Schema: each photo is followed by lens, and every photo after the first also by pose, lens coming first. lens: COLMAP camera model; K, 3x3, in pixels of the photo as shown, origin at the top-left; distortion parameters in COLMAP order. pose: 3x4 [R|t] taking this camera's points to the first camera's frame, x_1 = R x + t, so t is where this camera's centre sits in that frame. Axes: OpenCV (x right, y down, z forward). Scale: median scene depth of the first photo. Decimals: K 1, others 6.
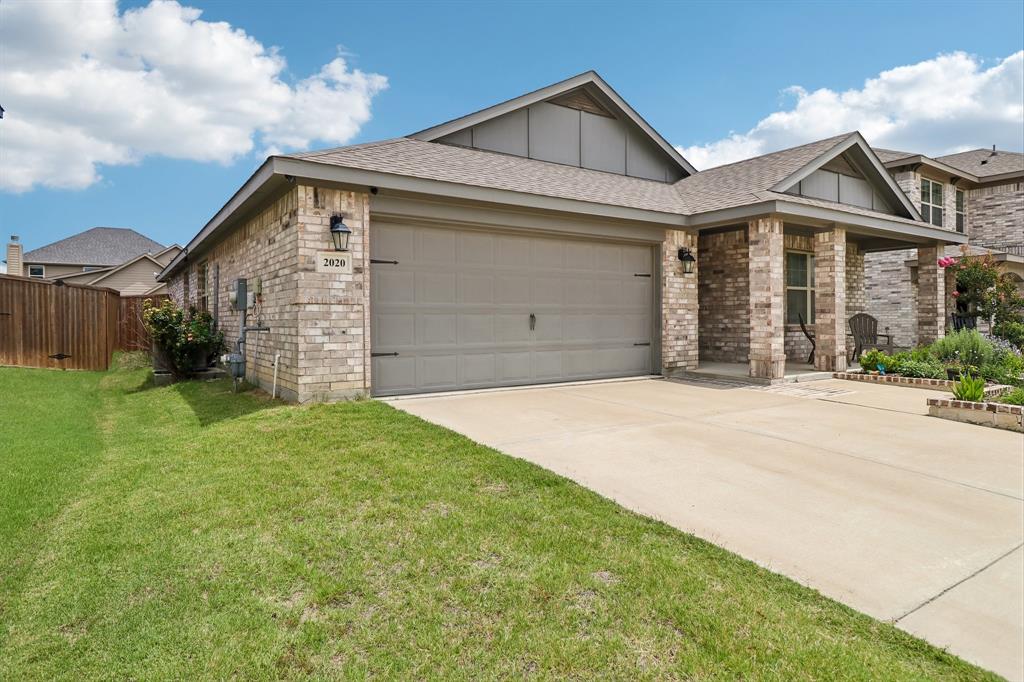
lens RADIAL K [[599.9, 0, 512.1], [0, 599.9, 335.4], [0, 0, 1]] dist [-0.001069, 0.000201]
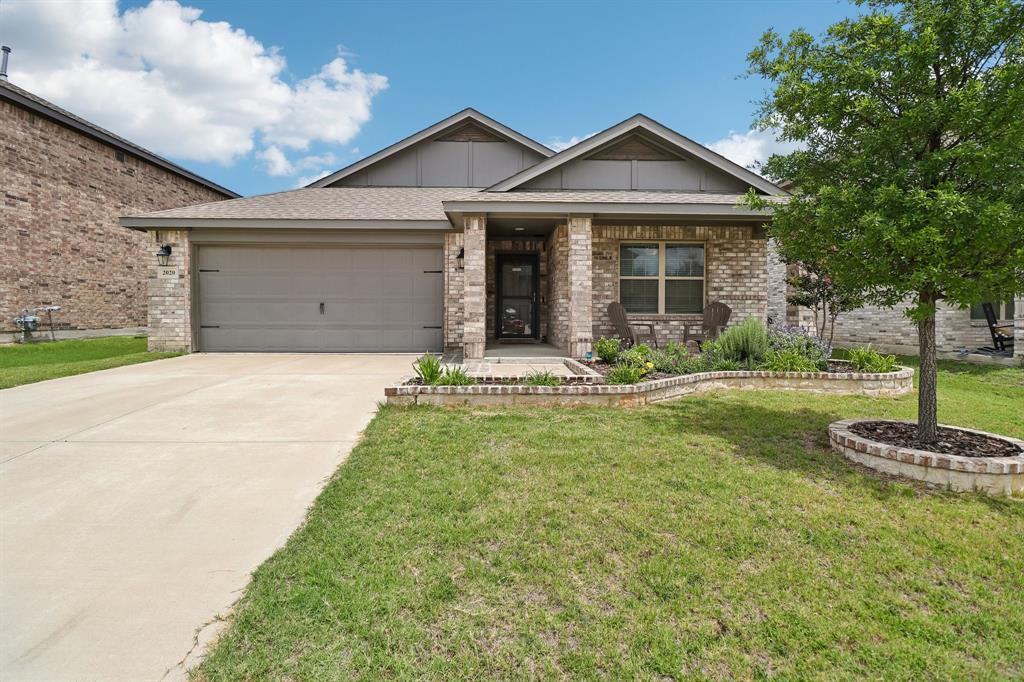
lens RADIAL K [[475.1, 0, 509.2], [0, 475.1, 337.1], [0, 0, 1]] dist [0.000338, -0.010183]
pose [[0.843796, 0.032160, -0.535699, 1.071411], [-0.021489, 0.999427, 0.026151, 0.007509], [0.536233, -0.010554, 0.844004, 0.303510]]
